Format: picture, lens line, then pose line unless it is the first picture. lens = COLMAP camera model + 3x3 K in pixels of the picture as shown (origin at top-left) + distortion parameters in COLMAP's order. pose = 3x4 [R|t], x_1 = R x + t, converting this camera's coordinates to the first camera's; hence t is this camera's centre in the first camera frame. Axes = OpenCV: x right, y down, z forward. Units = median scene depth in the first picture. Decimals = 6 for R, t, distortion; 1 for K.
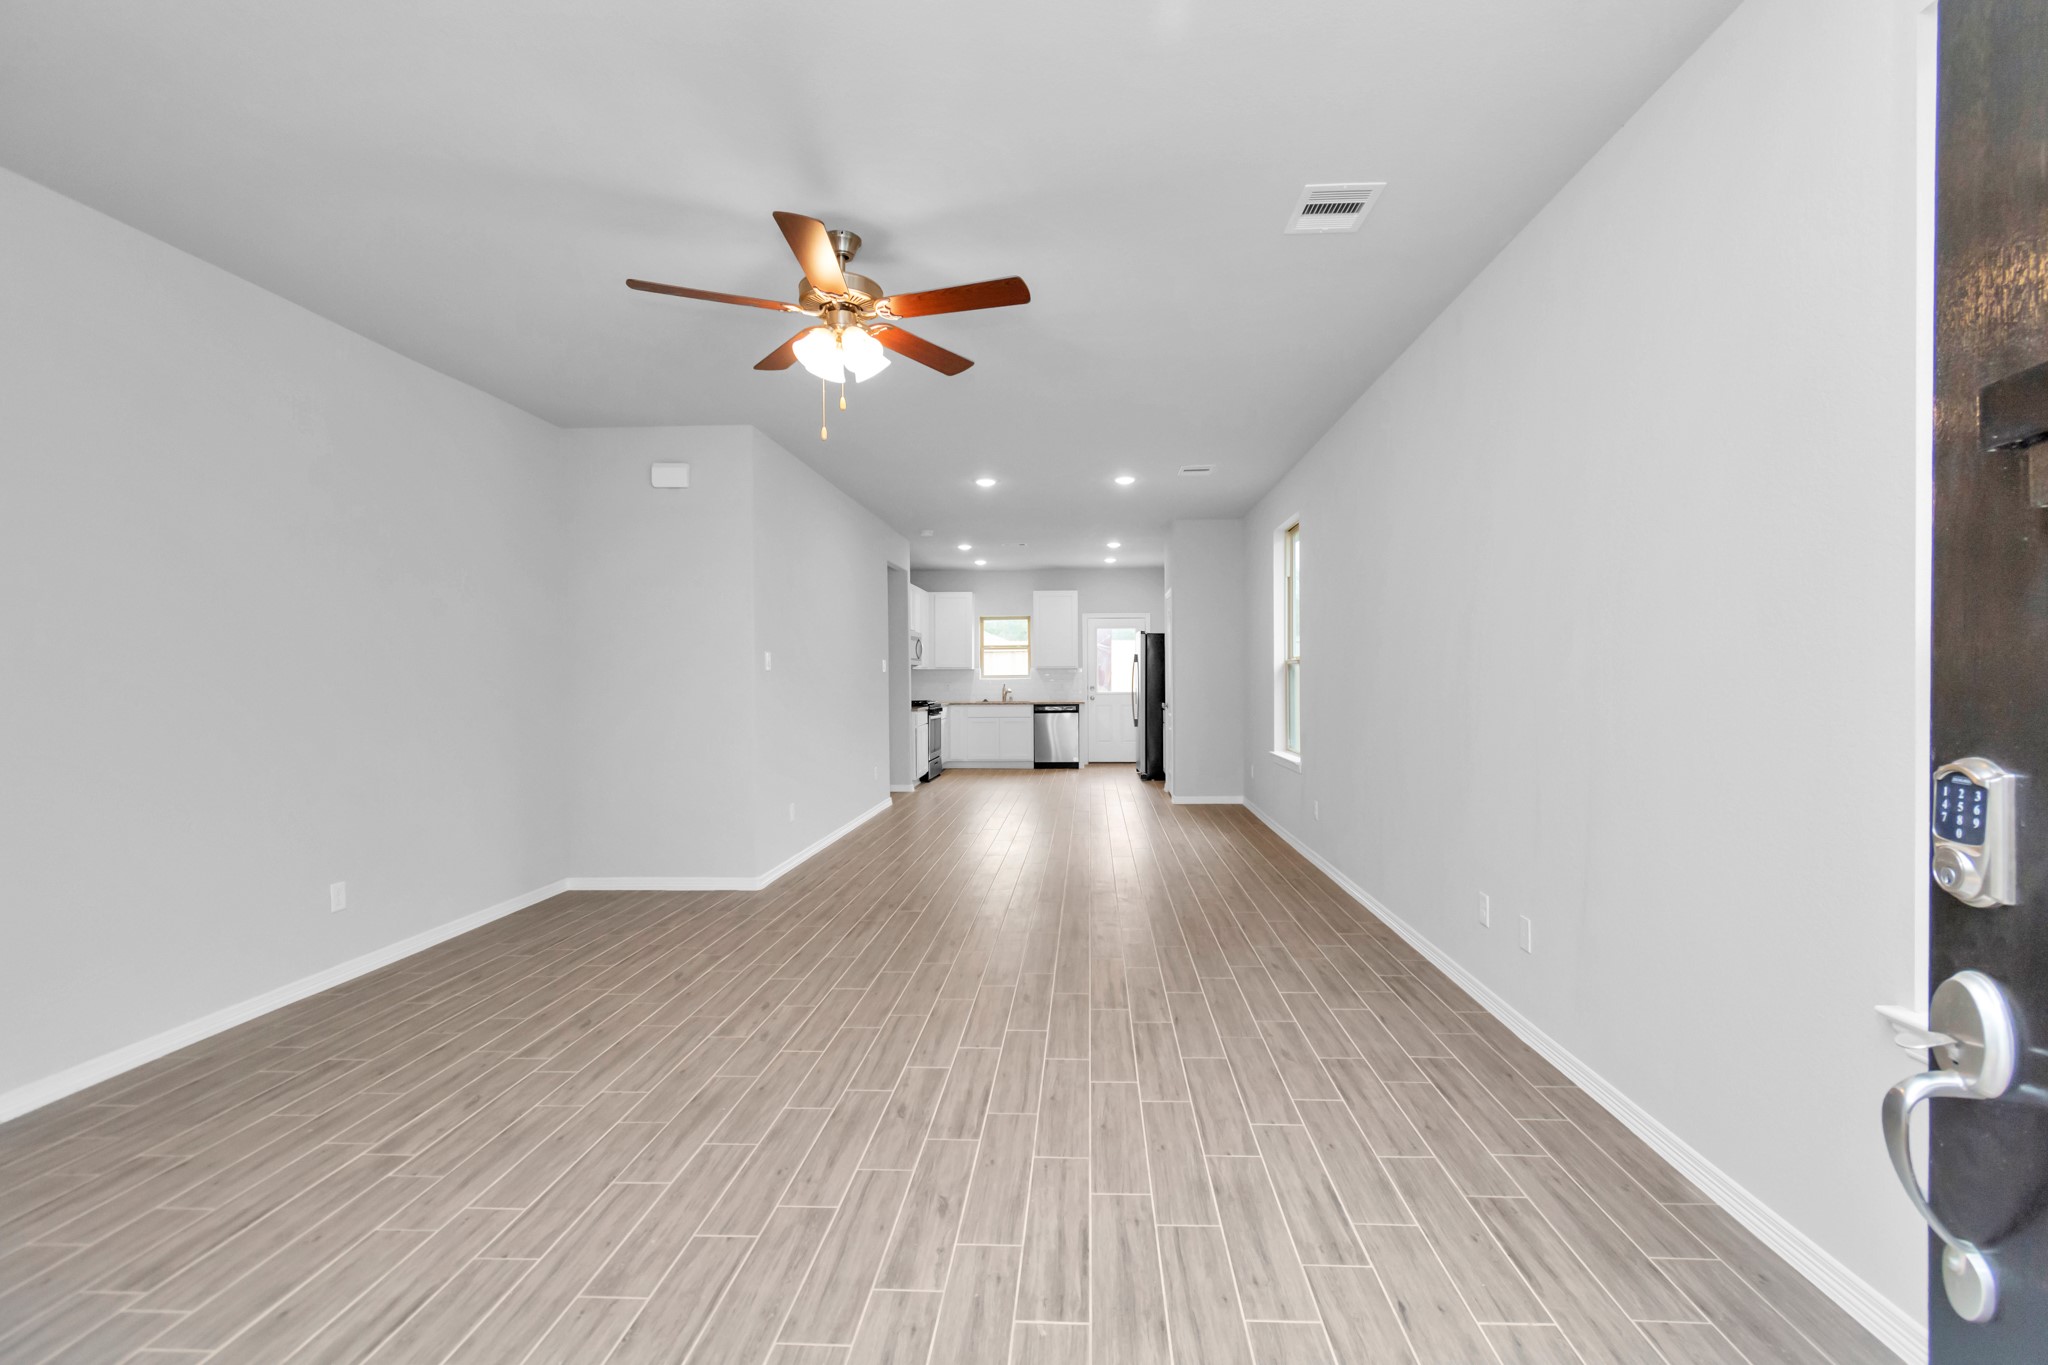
lens RADIAL K [[938.9, 0, 1024.0], [0, 938.9, 682.5], [0, 0, 1]] dist [0.001072, -0.000157]
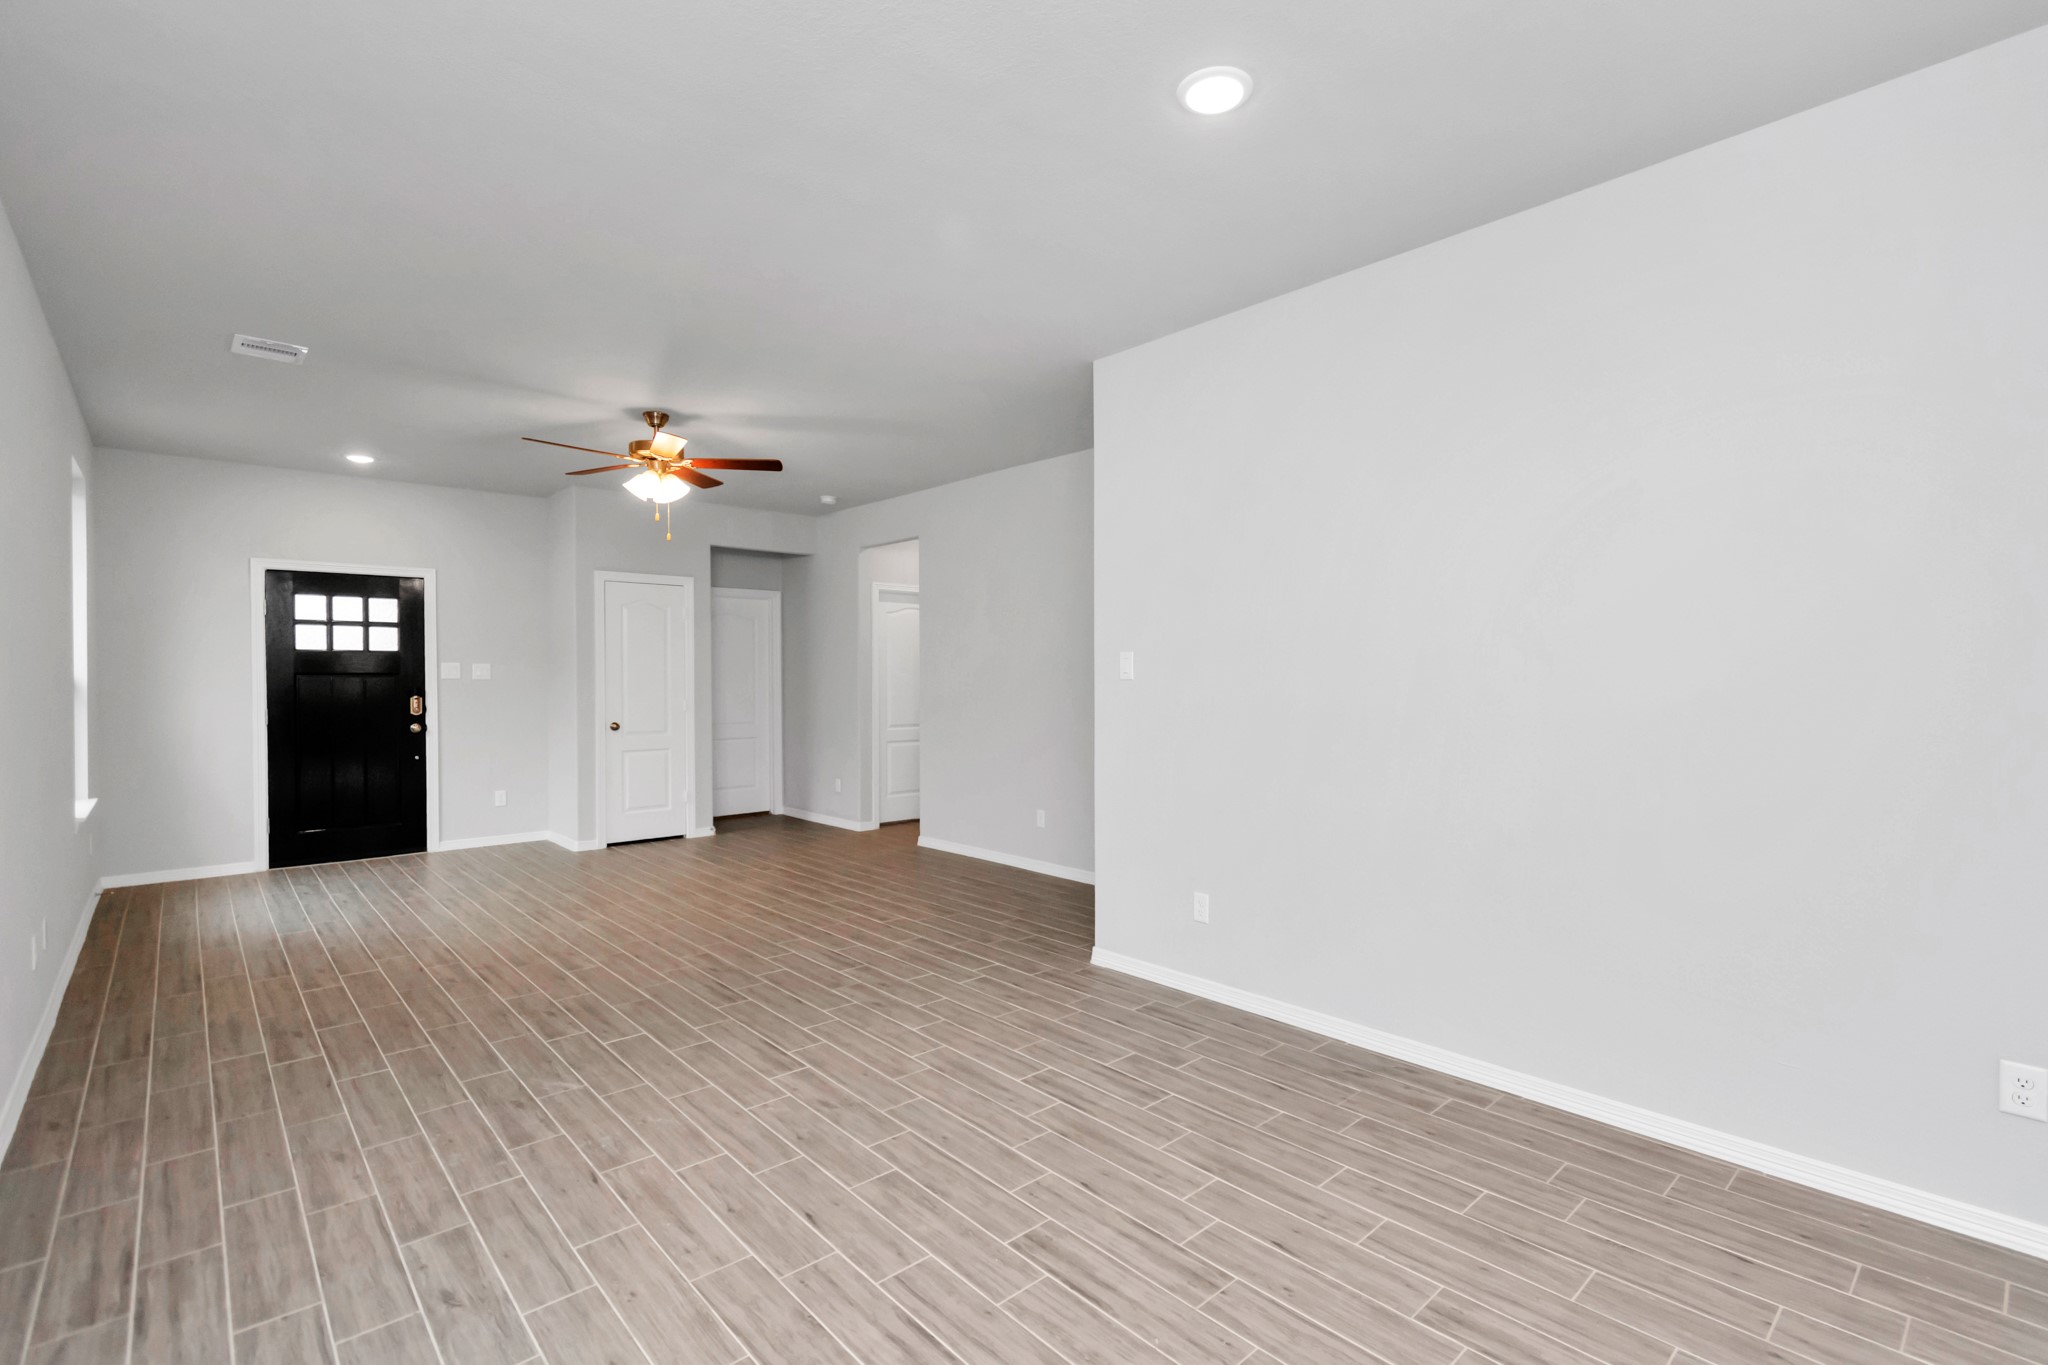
lens RADIAL K [[949.8, 0, 1096.5], [0, 949.8, 685.8], [0, 0, 1]] dist [-0.000700, -0.001203]
pose [[-0.668054, 0.019449, -0.743858, 0.428716], [0.003418, 0.999728, 0.023070, -0.041287], [0.744105, 0.012870, -0.667939, 2.171955]]
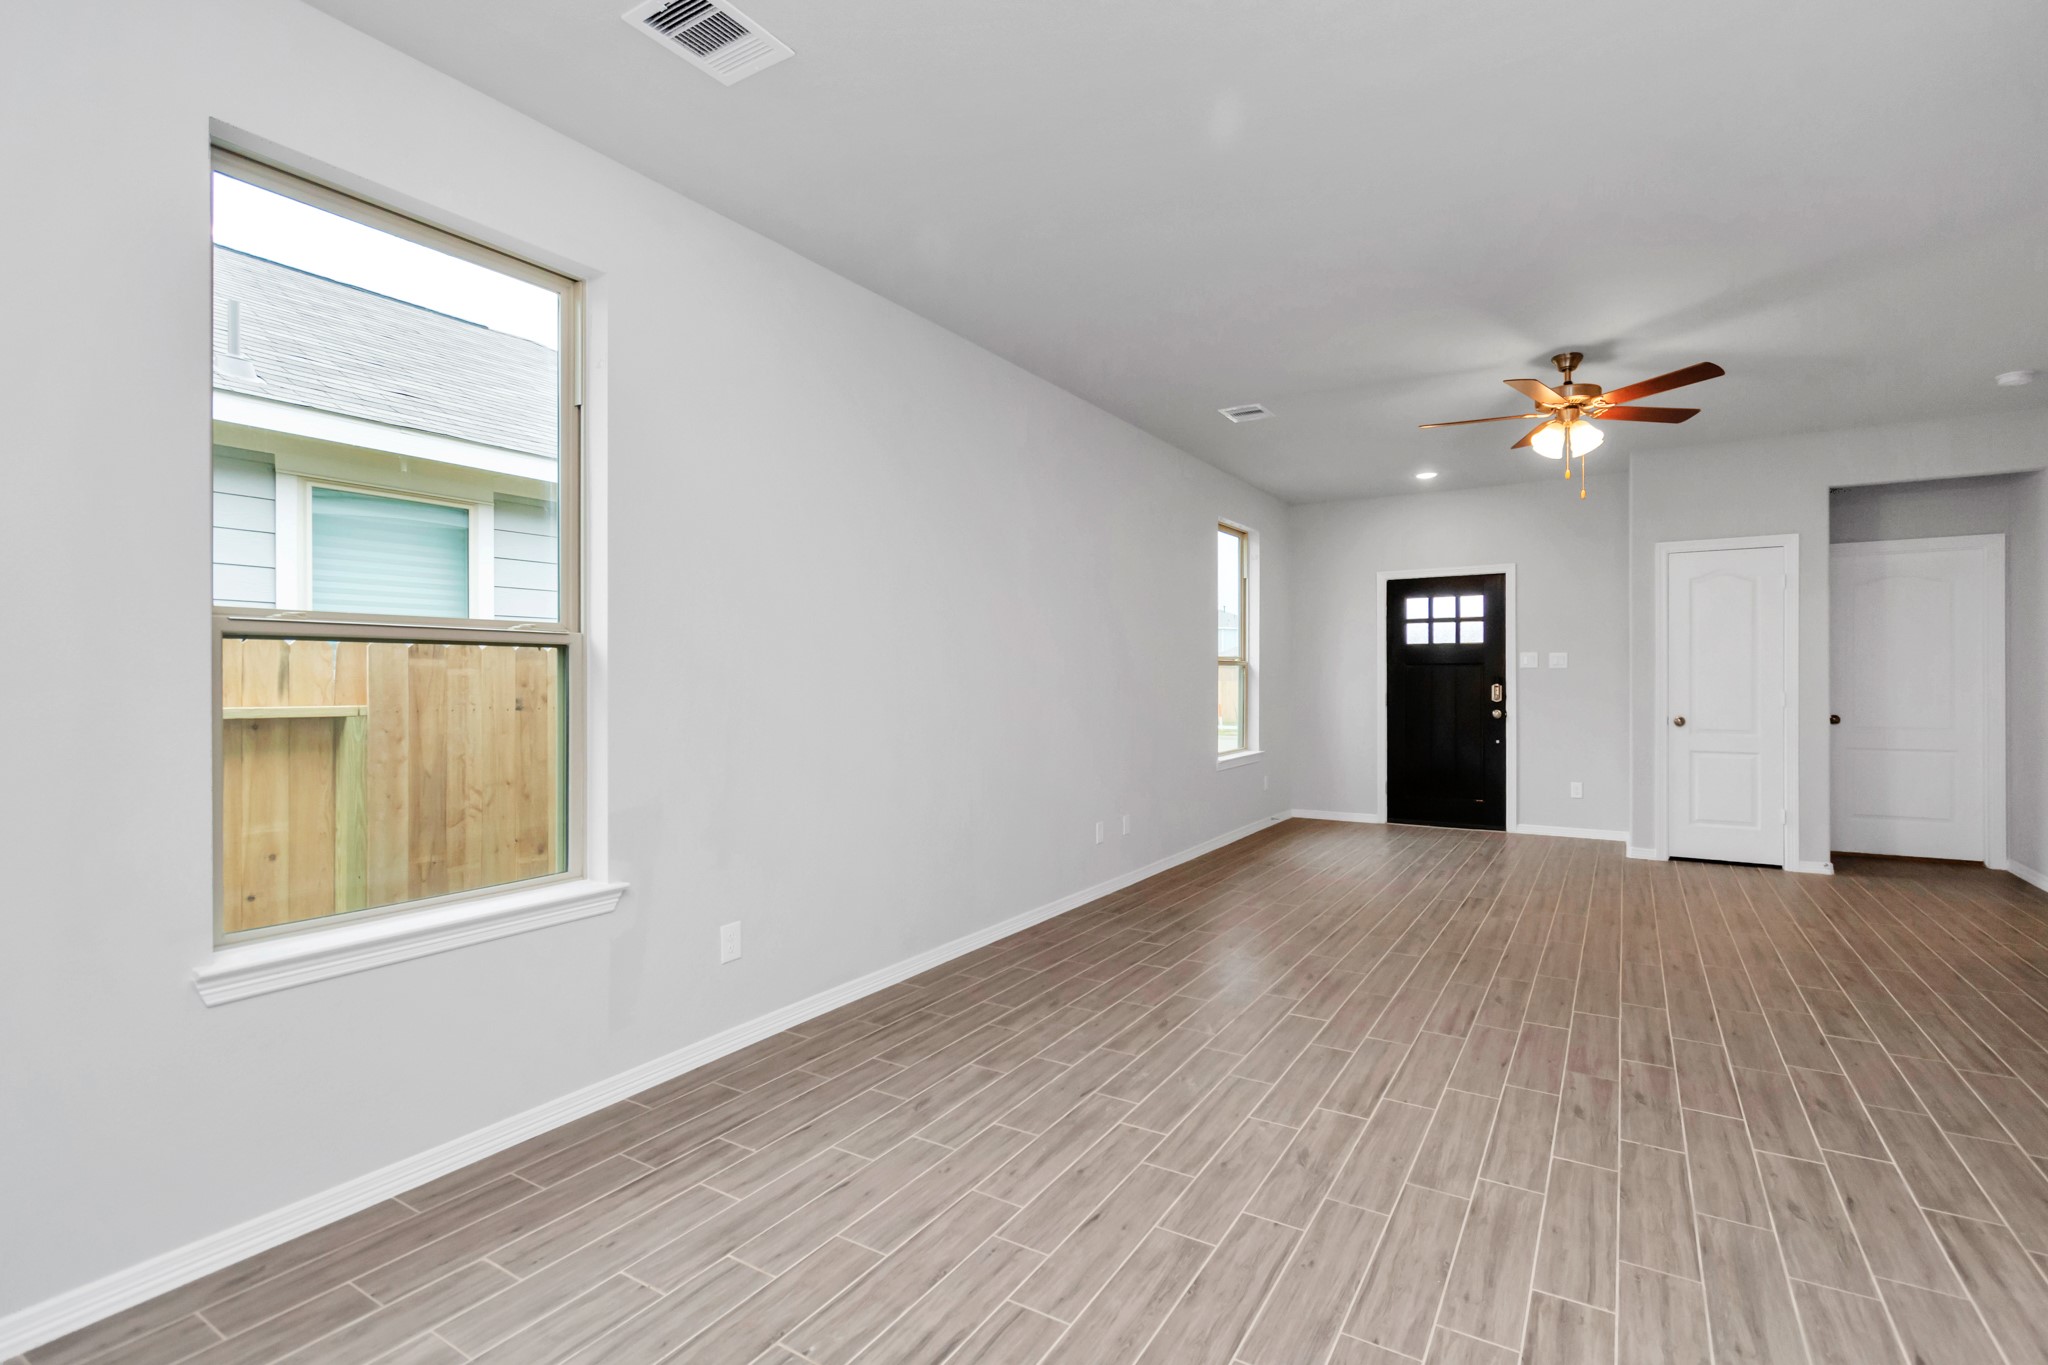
lens RADIAL K [[938.9, 0, 1024.0], [0, 938.9, 682.5], [0, 0, 1]] dist [0.001072, -0.000157]
pose [[-0.879031, 0.011451, 0.476626, -0.117885], [0.015787, 0.999862, 0.005096, -0.012657], [-0.476502, 0.012004, -0.879091, 2.144182]]
